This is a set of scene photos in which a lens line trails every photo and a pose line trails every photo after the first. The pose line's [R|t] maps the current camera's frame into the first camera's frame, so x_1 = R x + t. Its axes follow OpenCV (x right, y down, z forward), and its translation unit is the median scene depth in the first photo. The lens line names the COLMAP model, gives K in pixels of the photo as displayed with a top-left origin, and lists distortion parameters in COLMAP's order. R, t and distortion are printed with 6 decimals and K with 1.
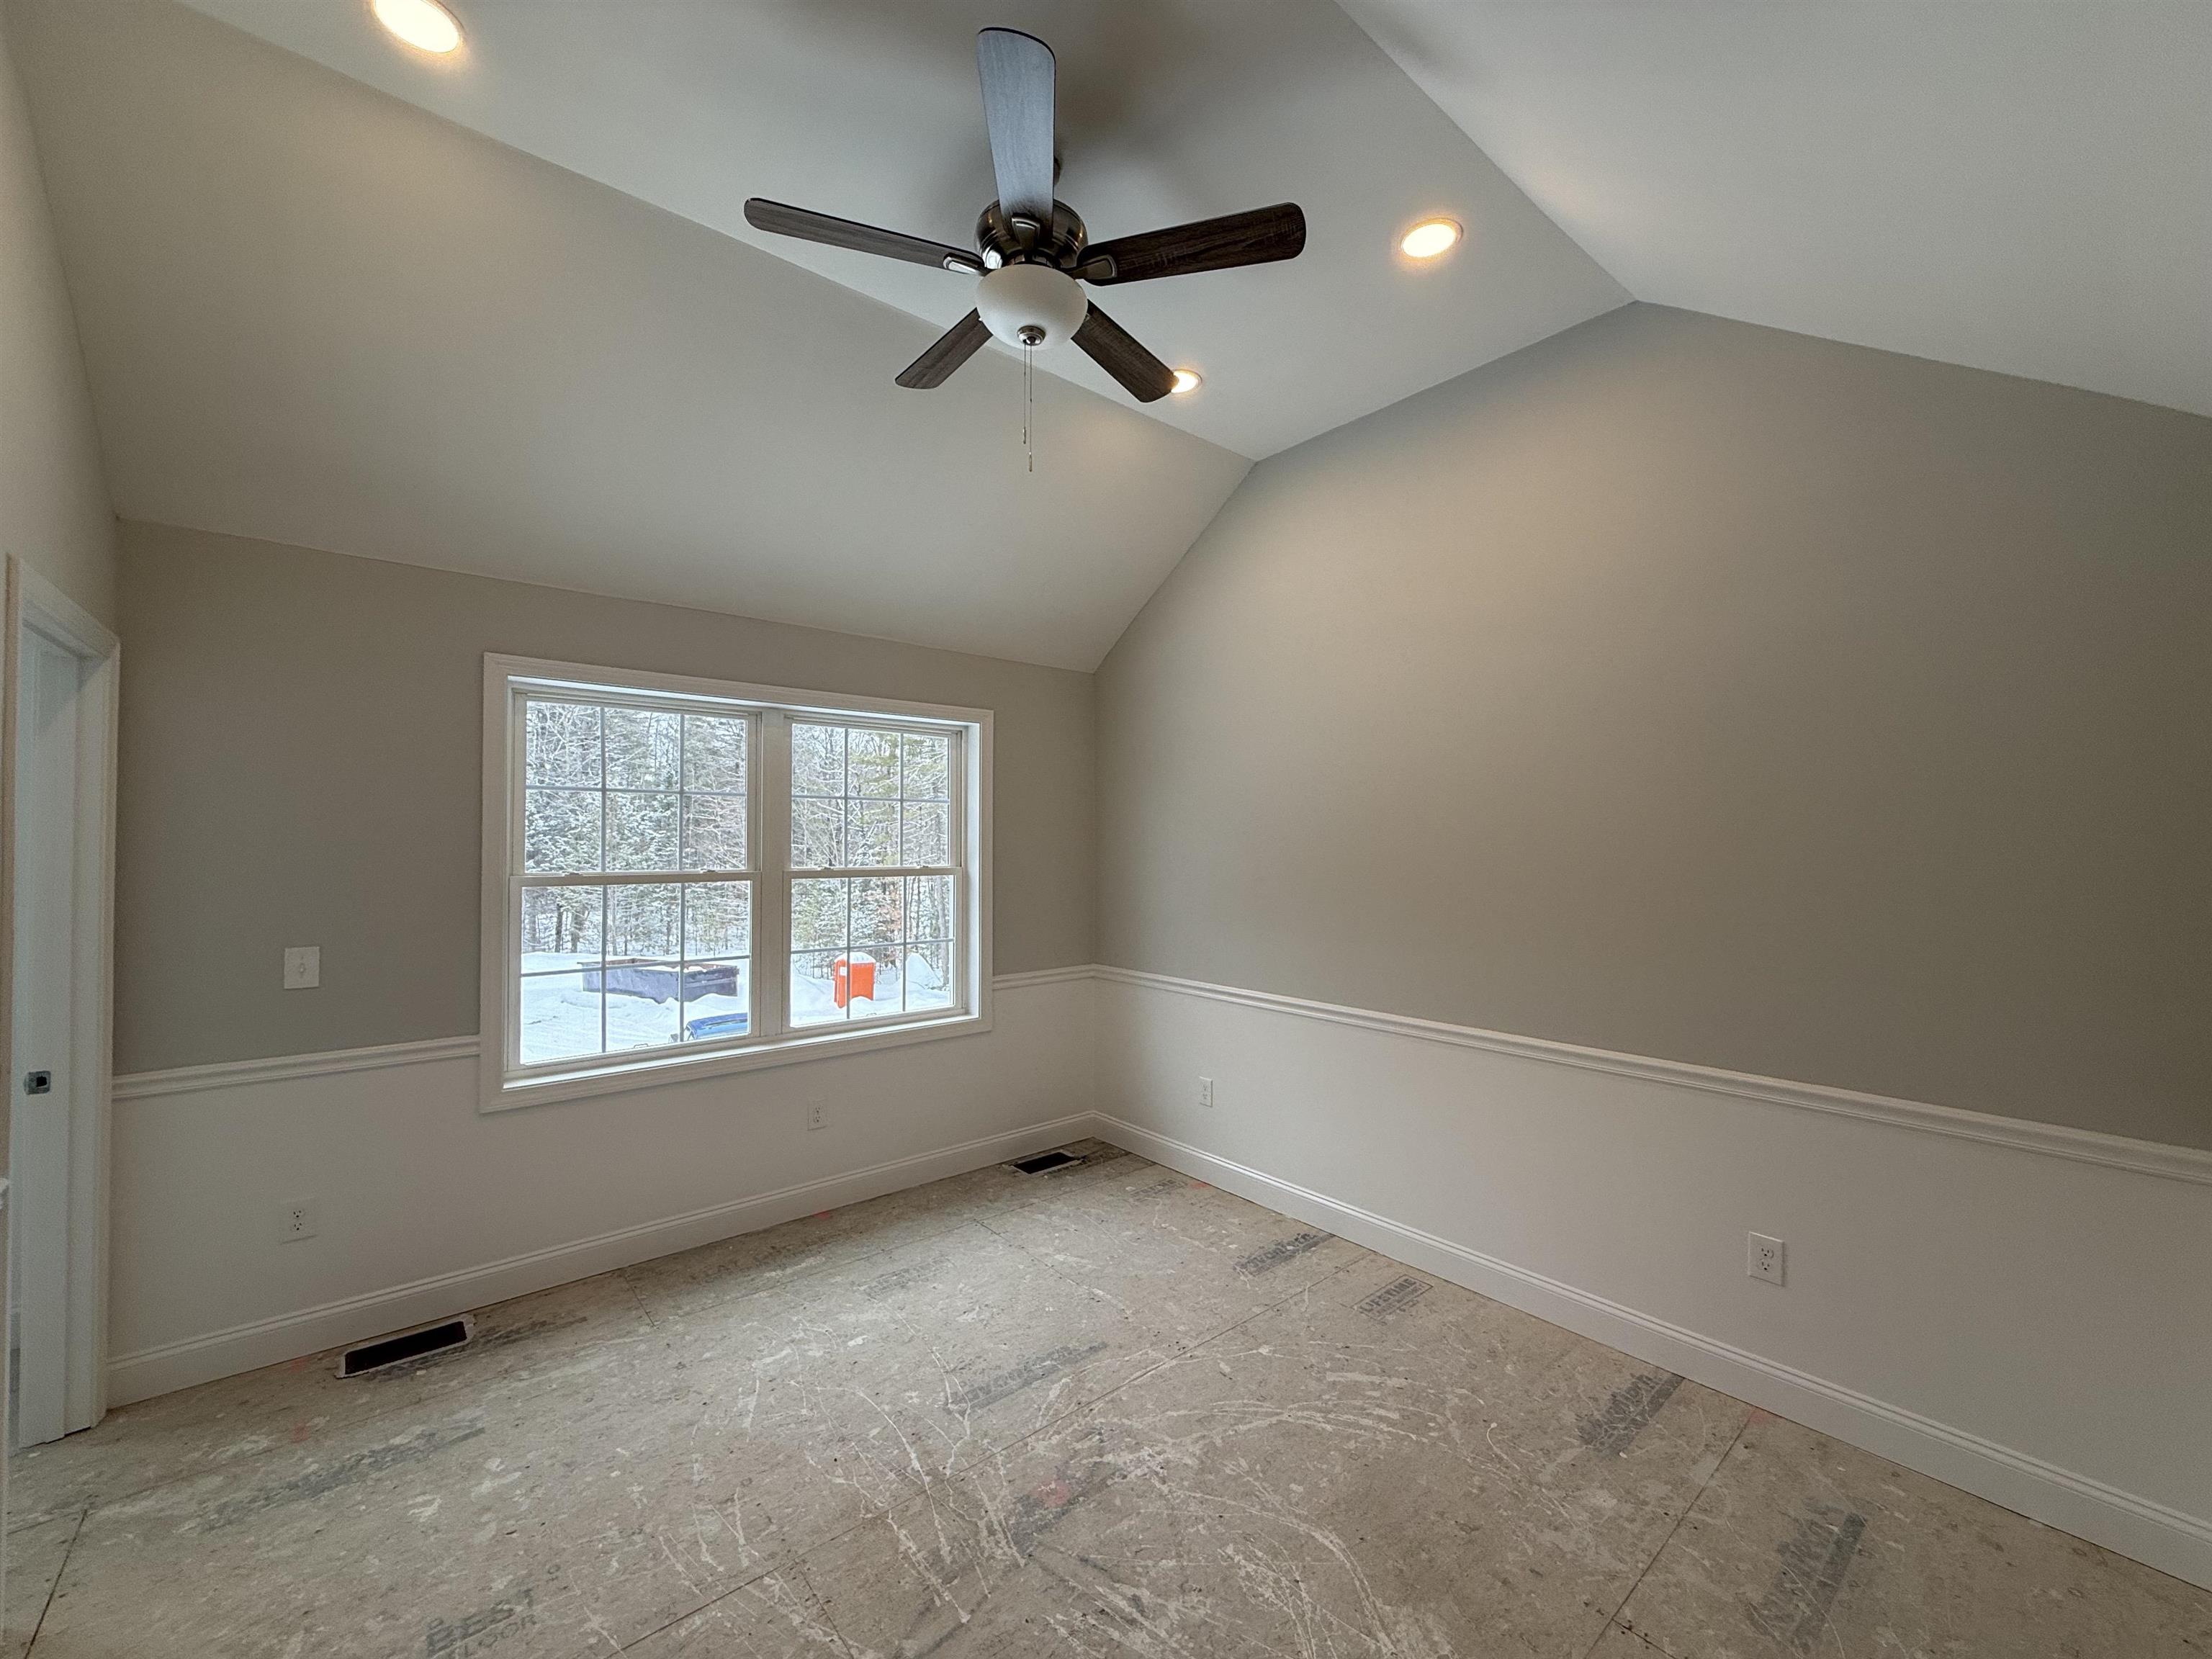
lens RADIAL K [[879.3, 0, 1105.6], [0, 879.3, 830.2], [0, 0, 1]] dist [0.002161, -0.000979]
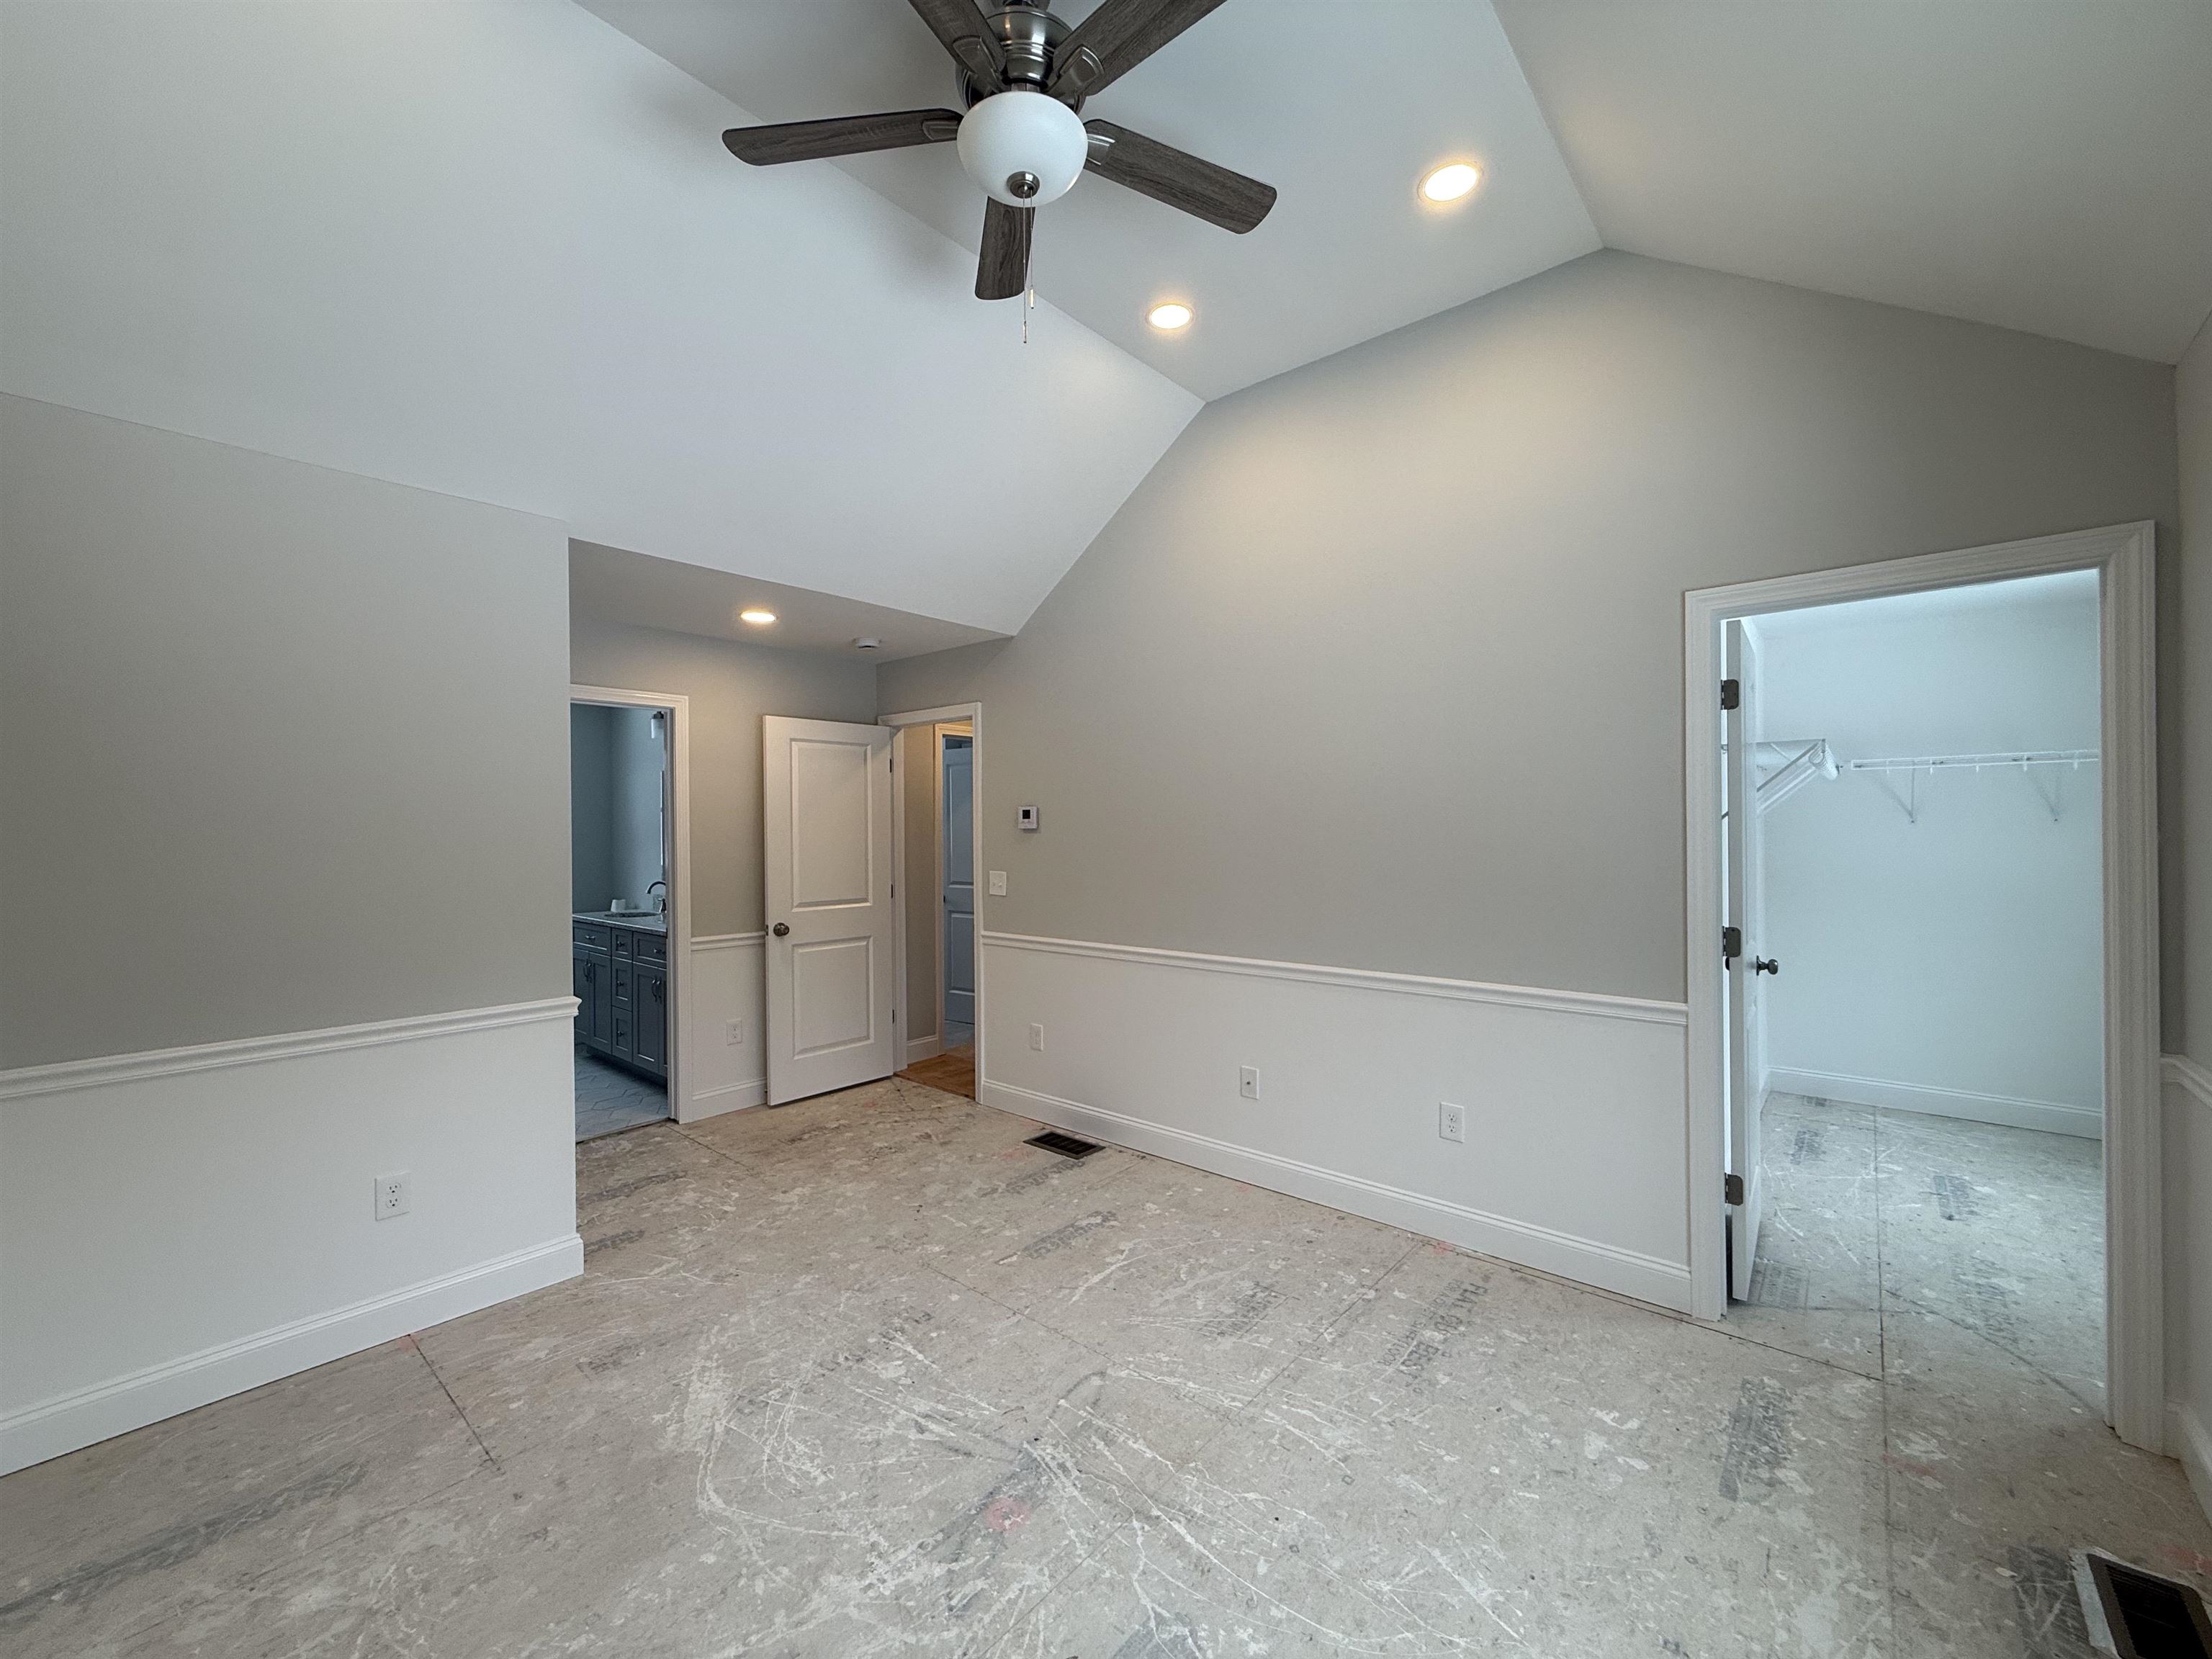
lens RADIAL K [[879.3, 0, 1105.1], [0, 879.3, 830.2], [0, 0, 1]] dist [0.002161, -0.000979]
pose [[-0.987532, 0.006683, -0.157276, -0.023831], [0.008738, 0.999885, -0.012380, 0.083171], [0.157175, -0.013600, -0.987477, 1.890400]]
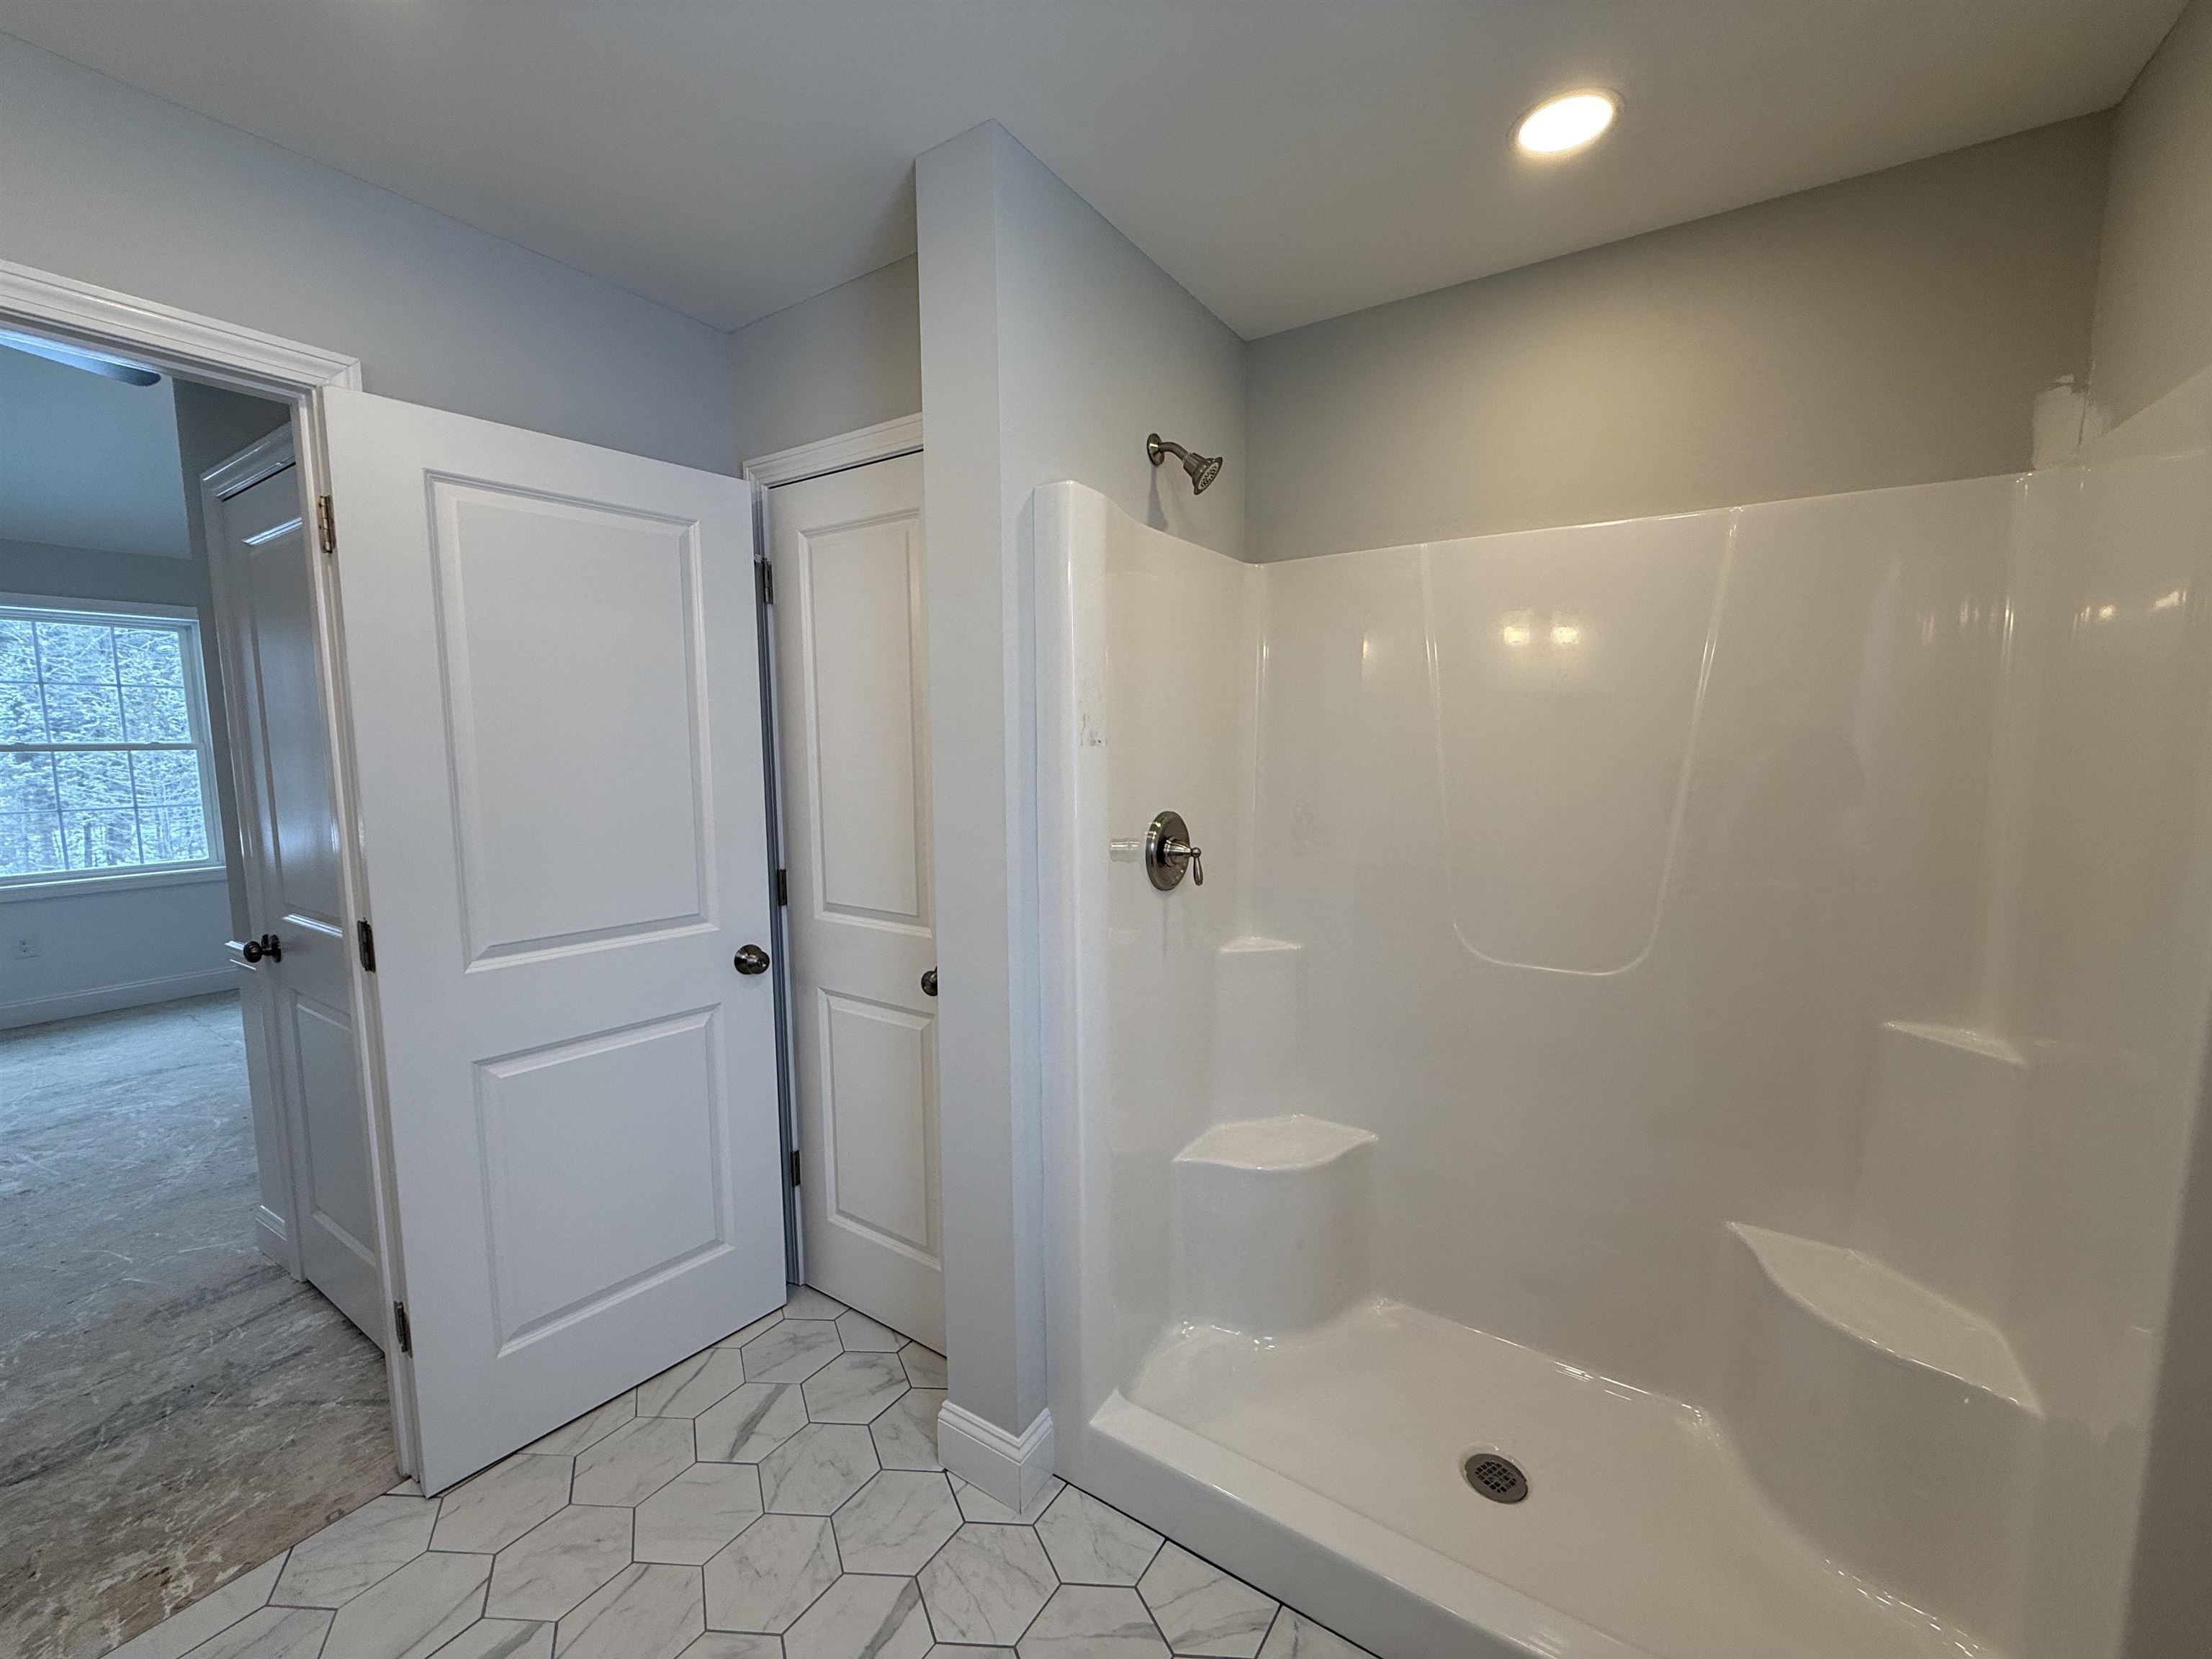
lens RADIAL K [[879.3, 0, 1110.0], [0, 879.3, 829.1], [0, 0, 1]] dist [0.002161, -0.000979]
pose [[0.958438, -0.035447, 0.283091, 1.351132], [0.001819, 0.992991, 0.118180, 0.039412], [-0.285296, -0.112753, 0.951784, -0.992257]]
